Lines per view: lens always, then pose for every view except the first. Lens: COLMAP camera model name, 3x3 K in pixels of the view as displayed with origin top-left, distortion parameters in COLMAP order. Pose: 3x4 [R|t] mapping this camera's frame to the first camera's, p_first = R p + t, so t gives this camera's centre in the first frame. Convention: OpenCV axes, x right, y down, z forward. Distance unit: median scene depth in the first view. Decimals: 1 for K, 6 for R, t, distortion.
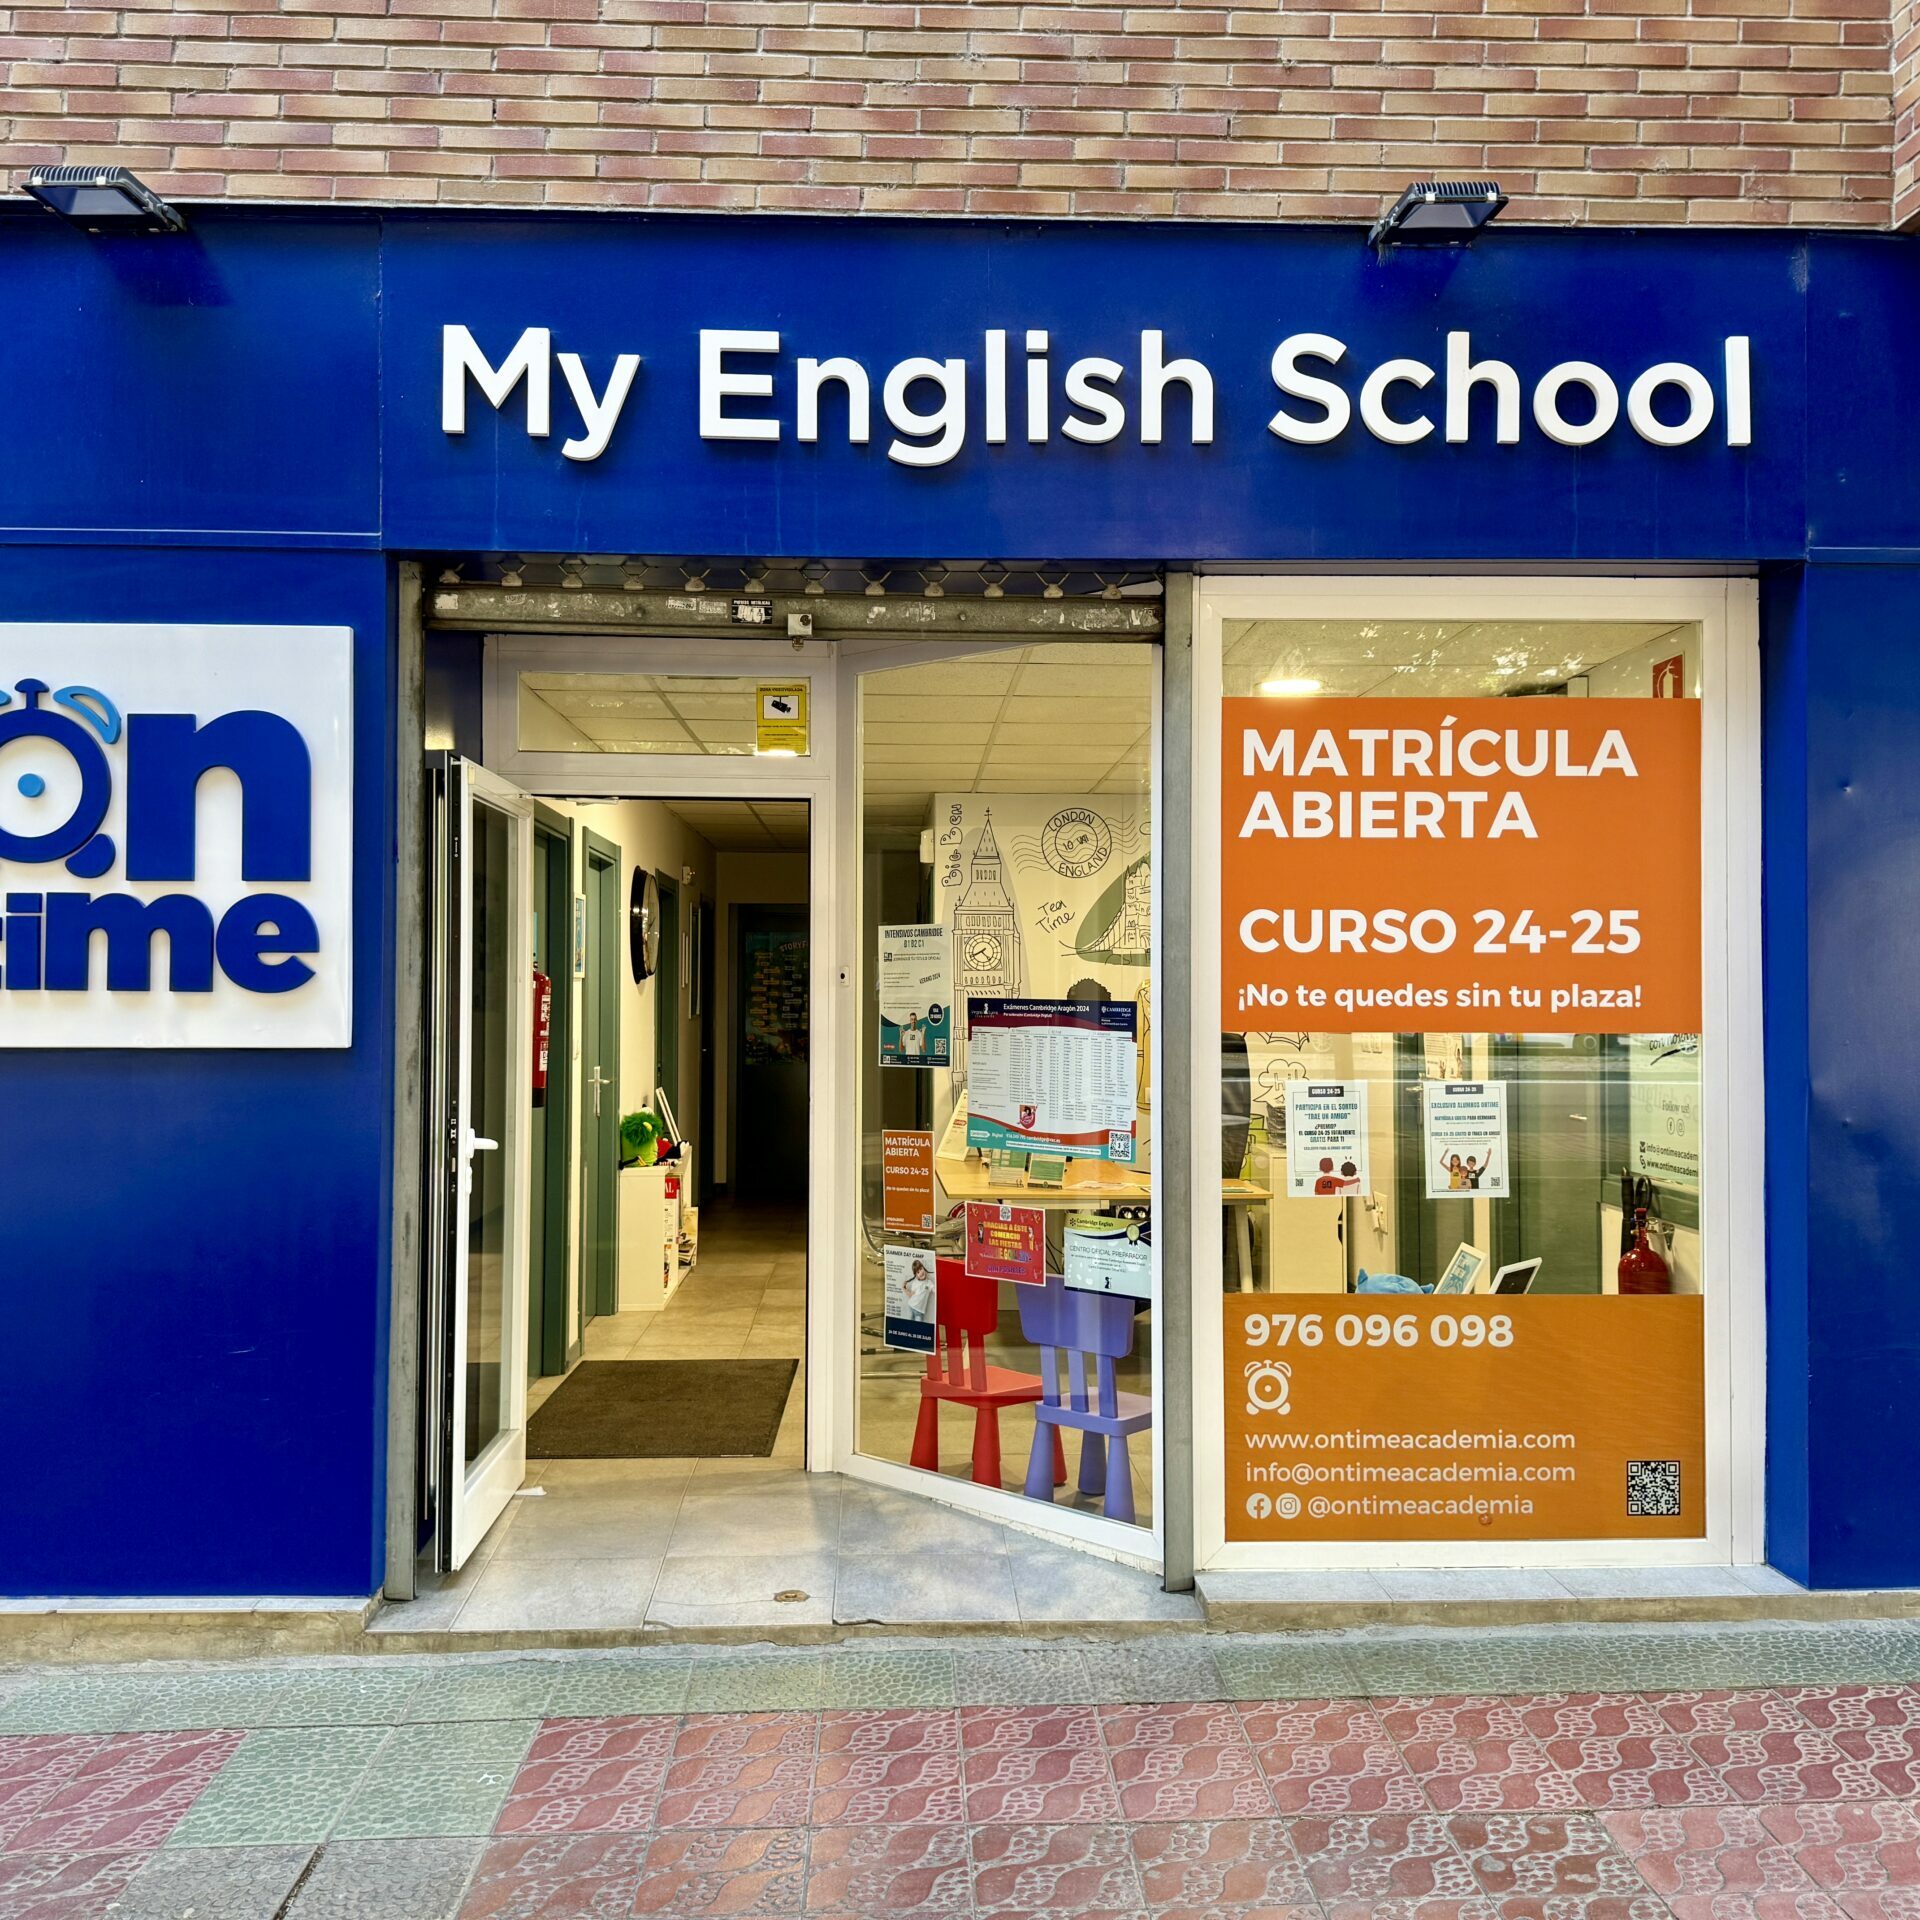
lens RADIAL K [[1773.0, 0, 923.0], [0, 1773.0, 964.5], [0, 0, 1]] dist [0.121645, -0.190854]
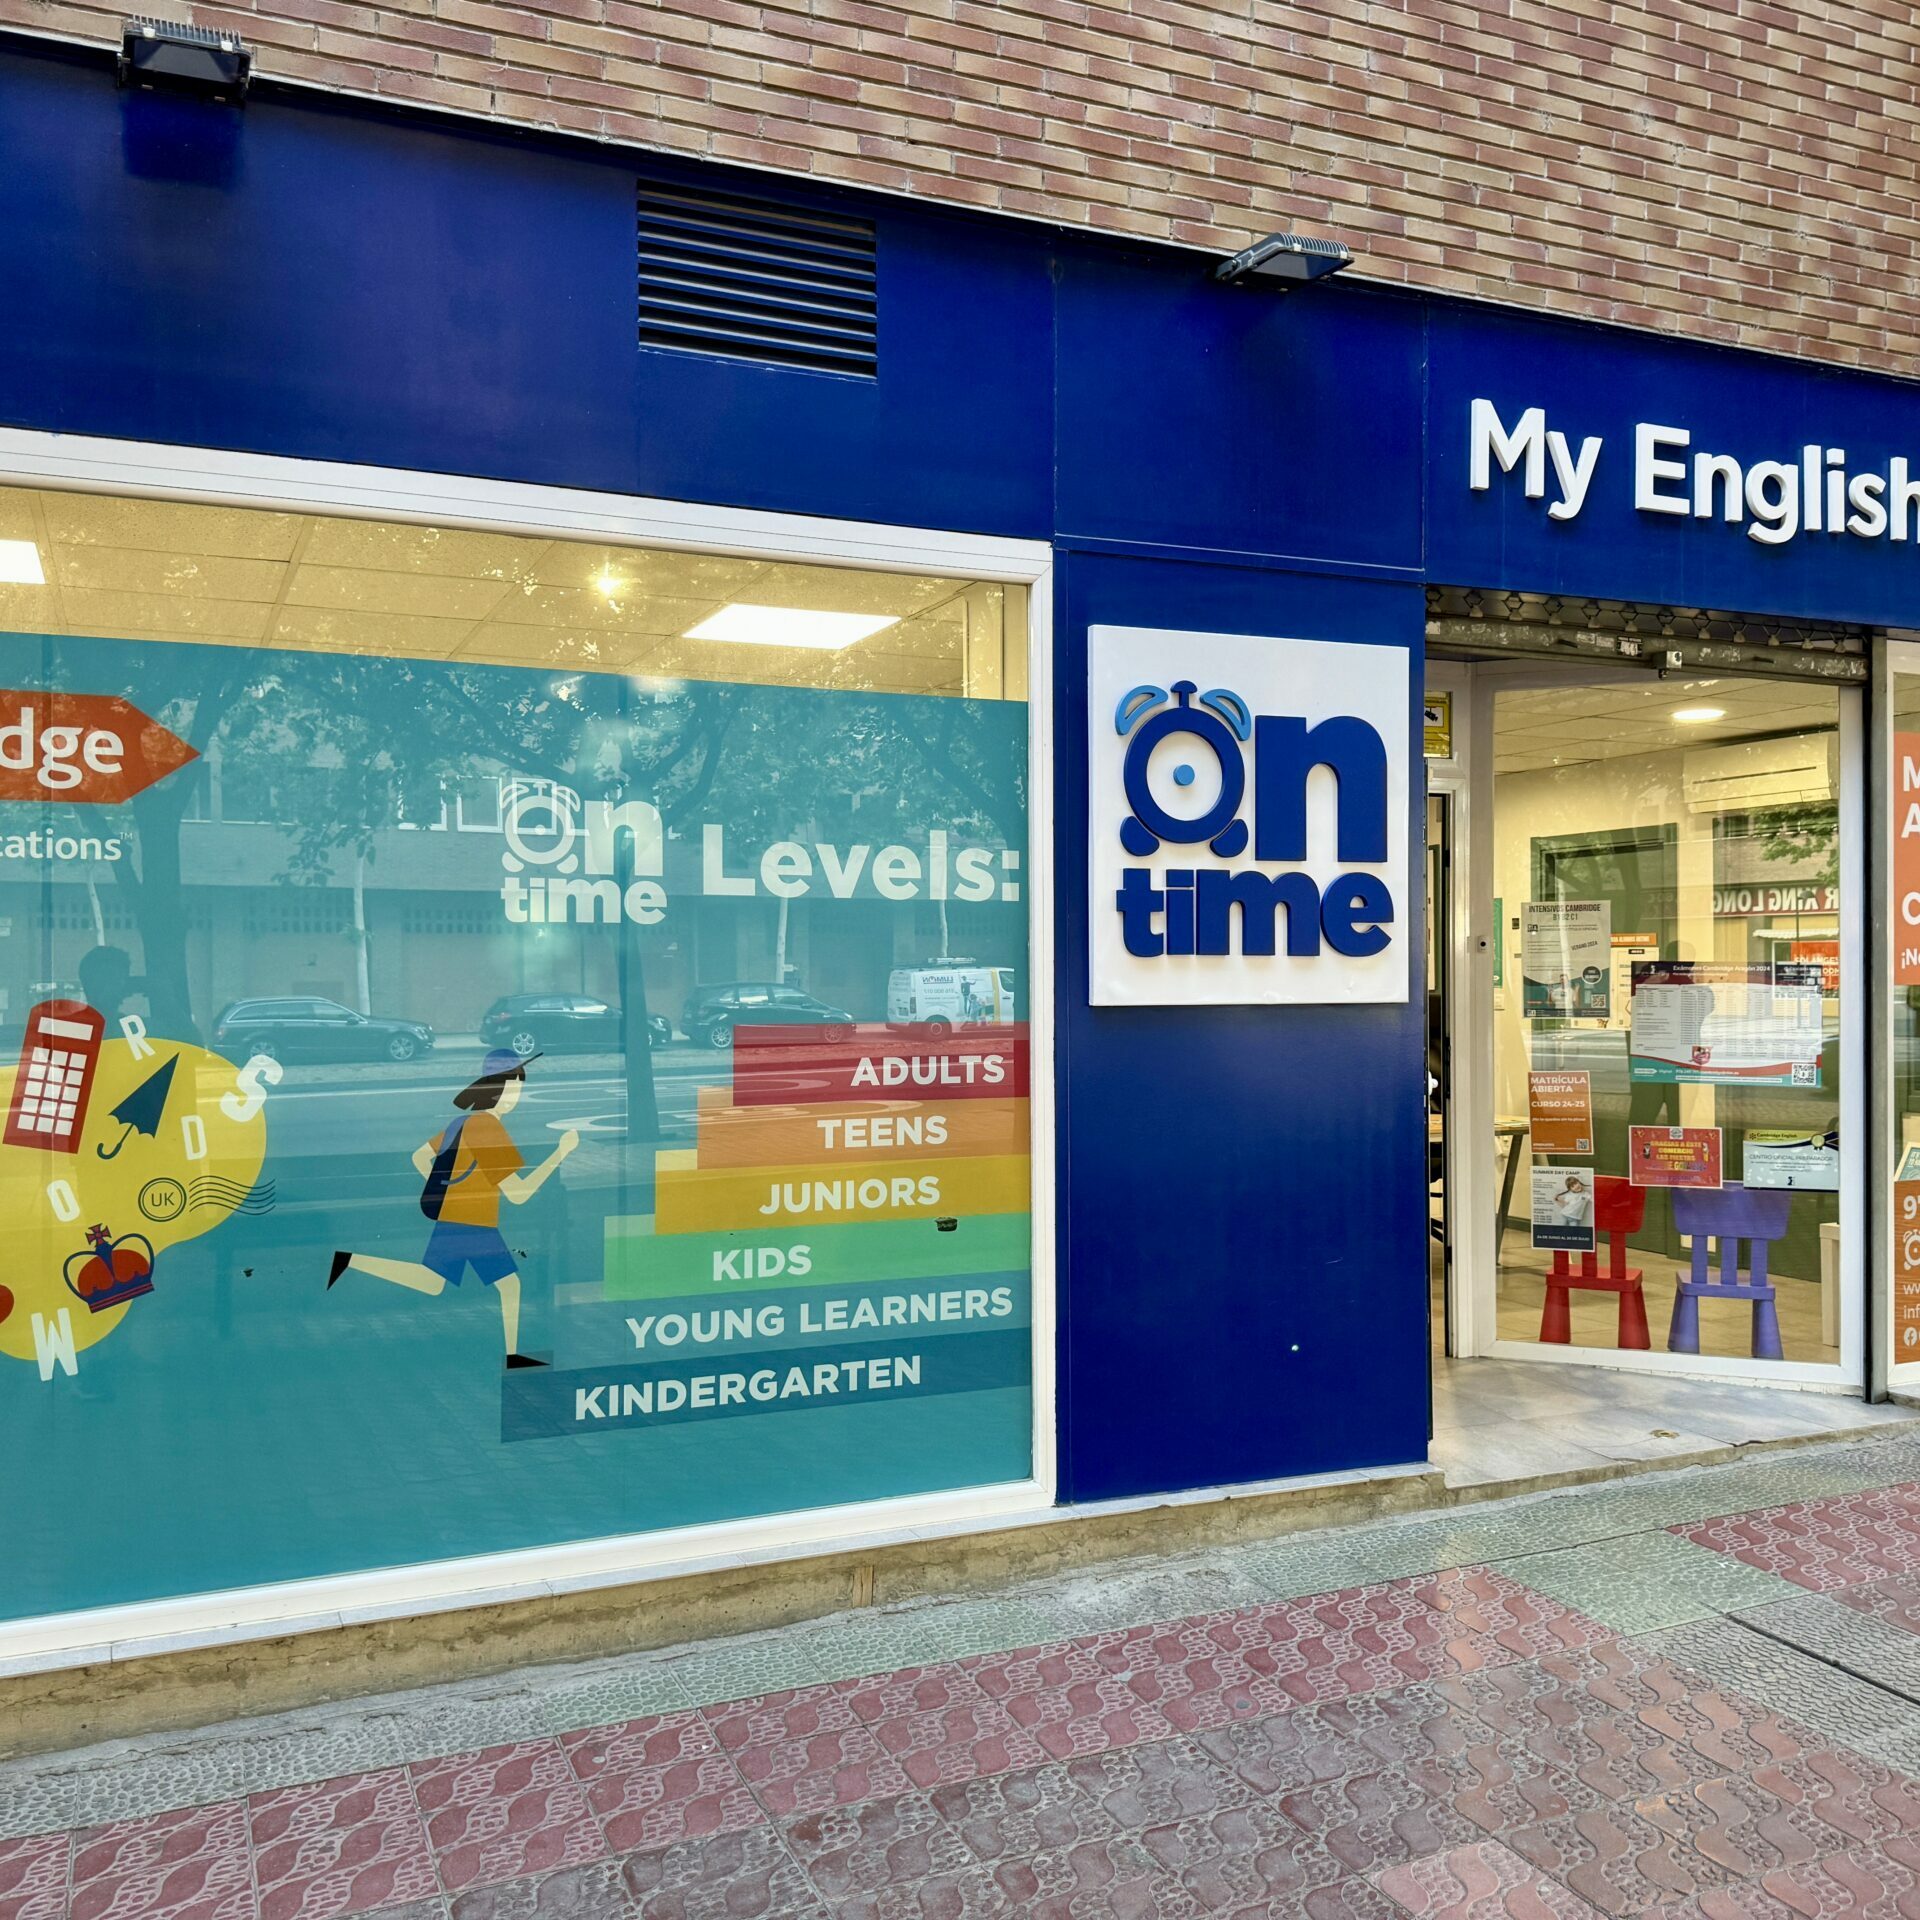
lens RADIAL K [[1840.4, 0, 960.0], [0, 1840.4, 960.0], [0, 0, 1]] dist [0.083893, -0.134123]
pose [[0.923924, -0.003867, 0.382558, -1.039158], [-0.001789, 0.999894, 0.014429, 0.000465], [-0.382573, -0.014016, 0.923819, -0.014038]]
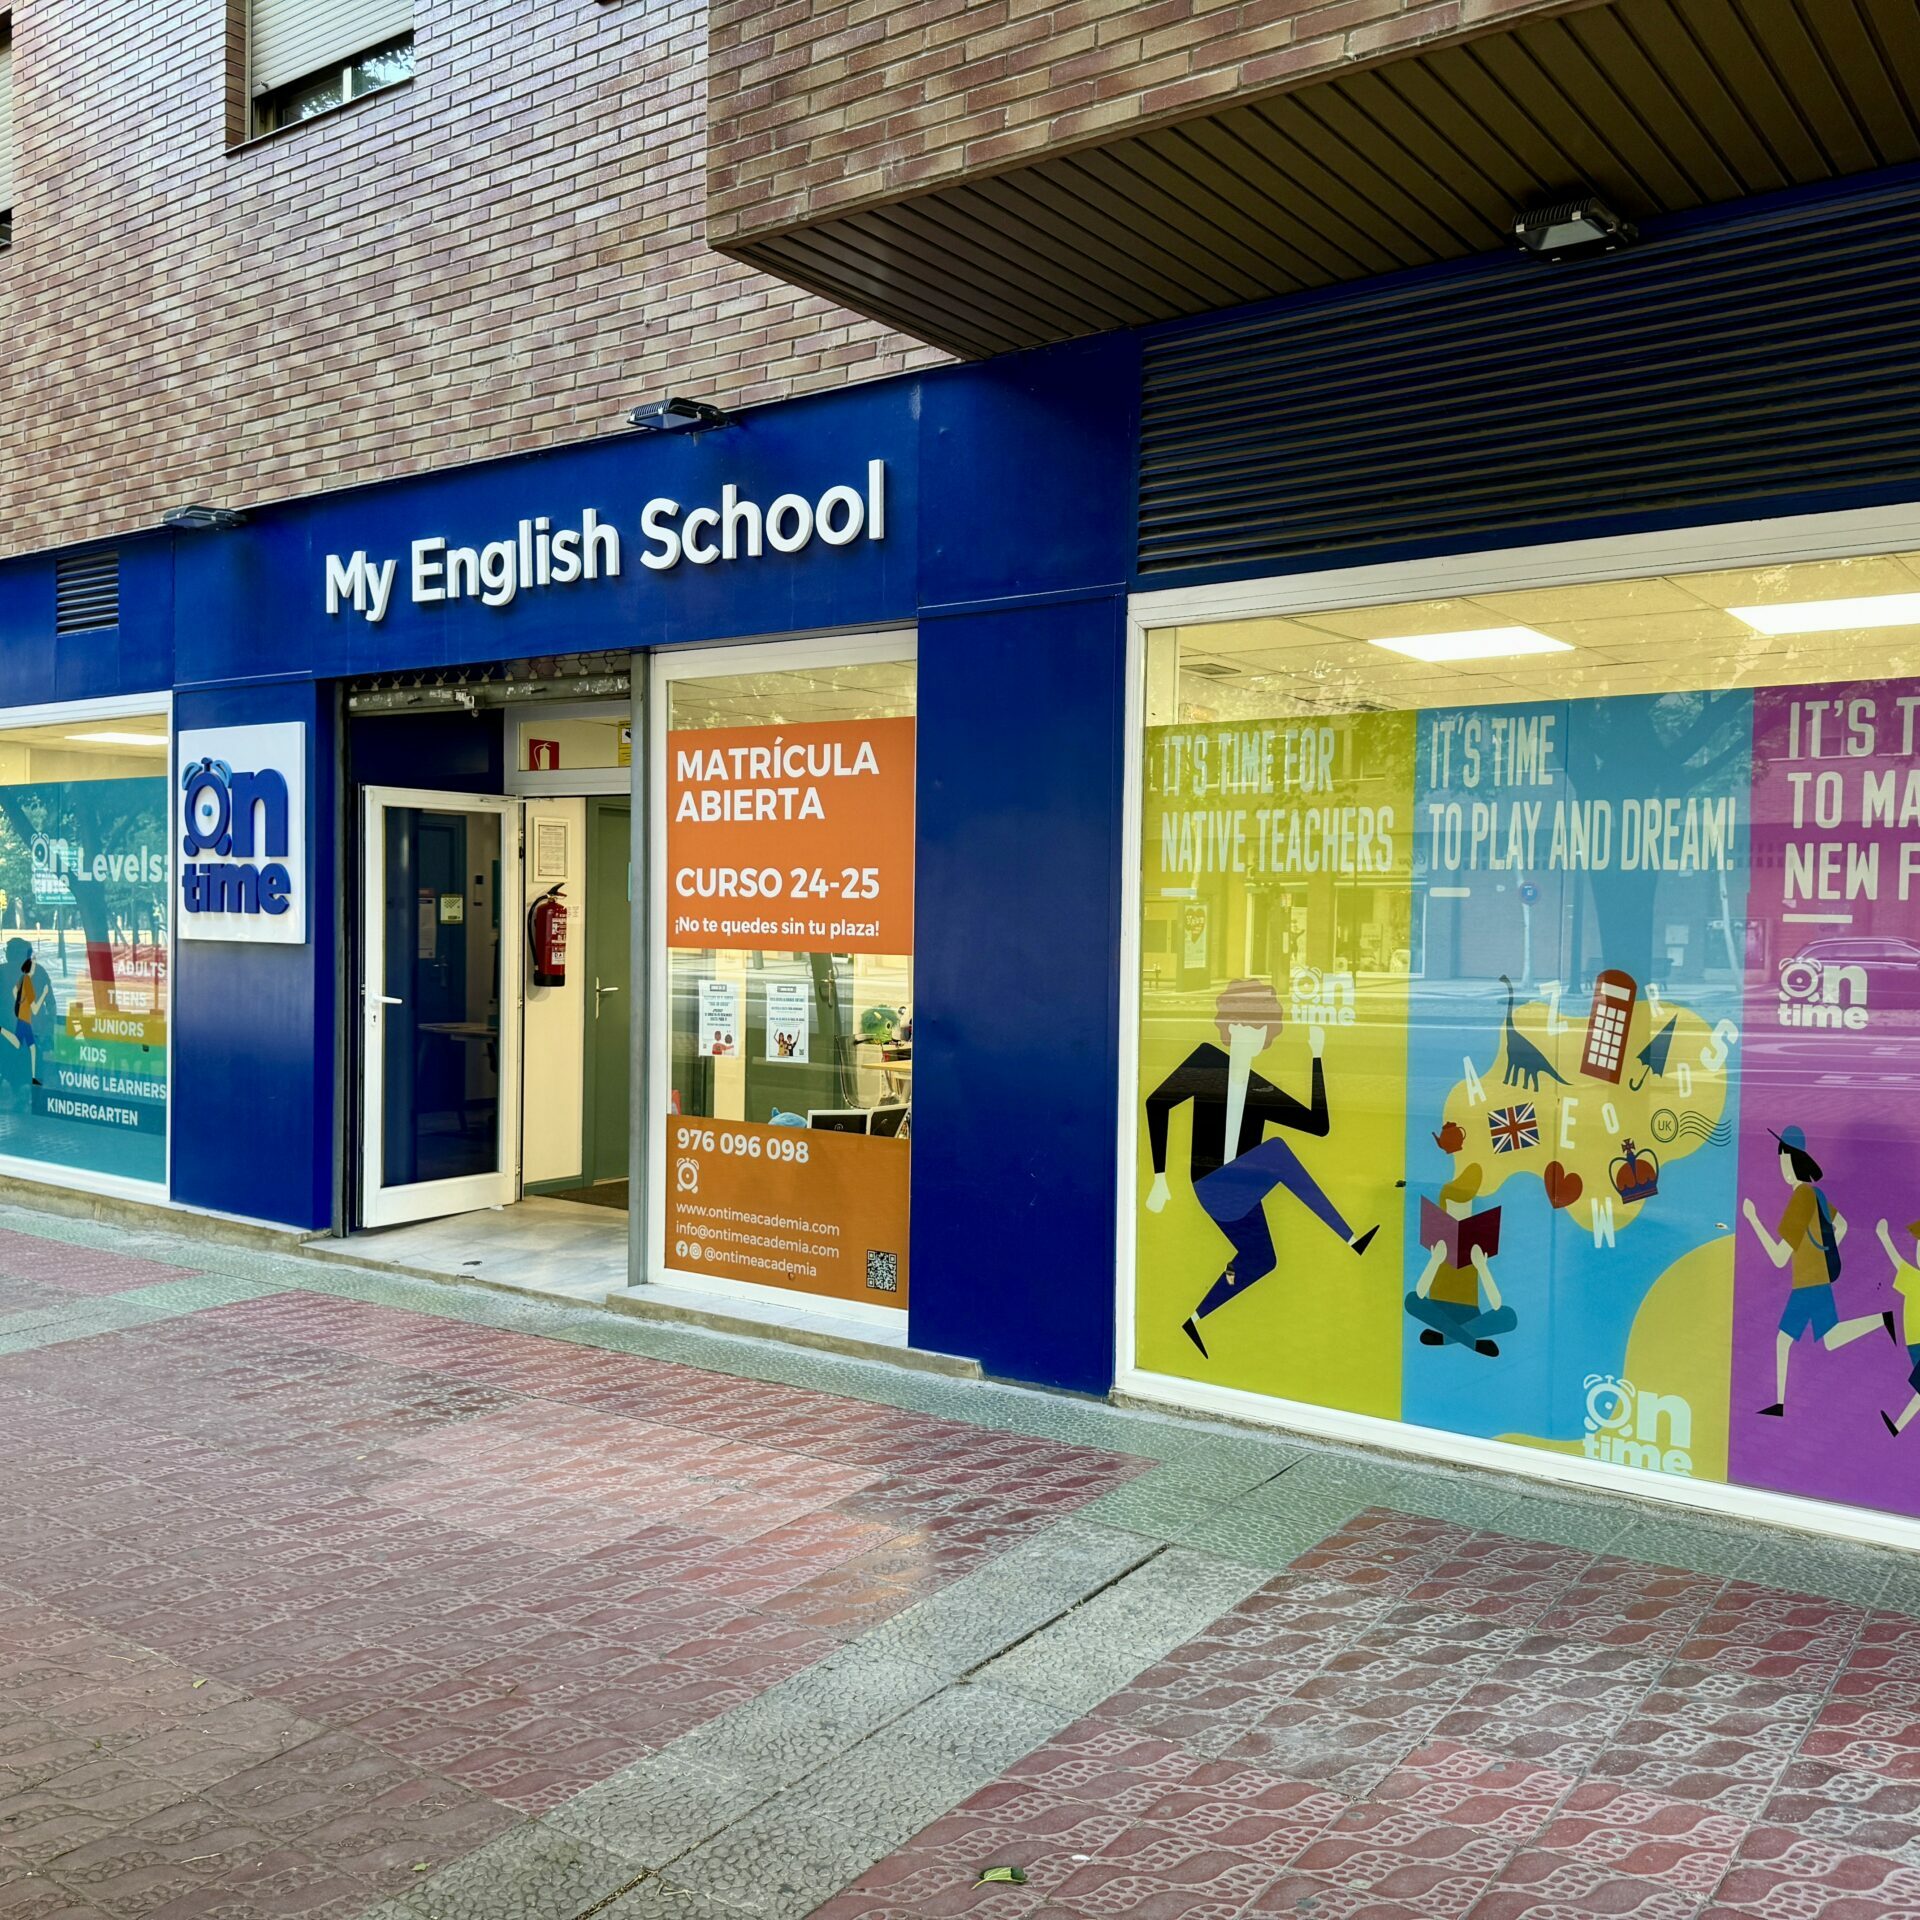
lens RADIAL K [[1762.2, 0, 960.0], [0, 1762.2, 960.0], [0, 0, 1]] dist [0.171846, -0.325476]
pose [[0.786719, 0.026650, -0.616736, 1.377775], [0.000417, 0.999045, 0.043702, -0.019395], [0.617311, -0.034638, 0.785956, -0.064898]]
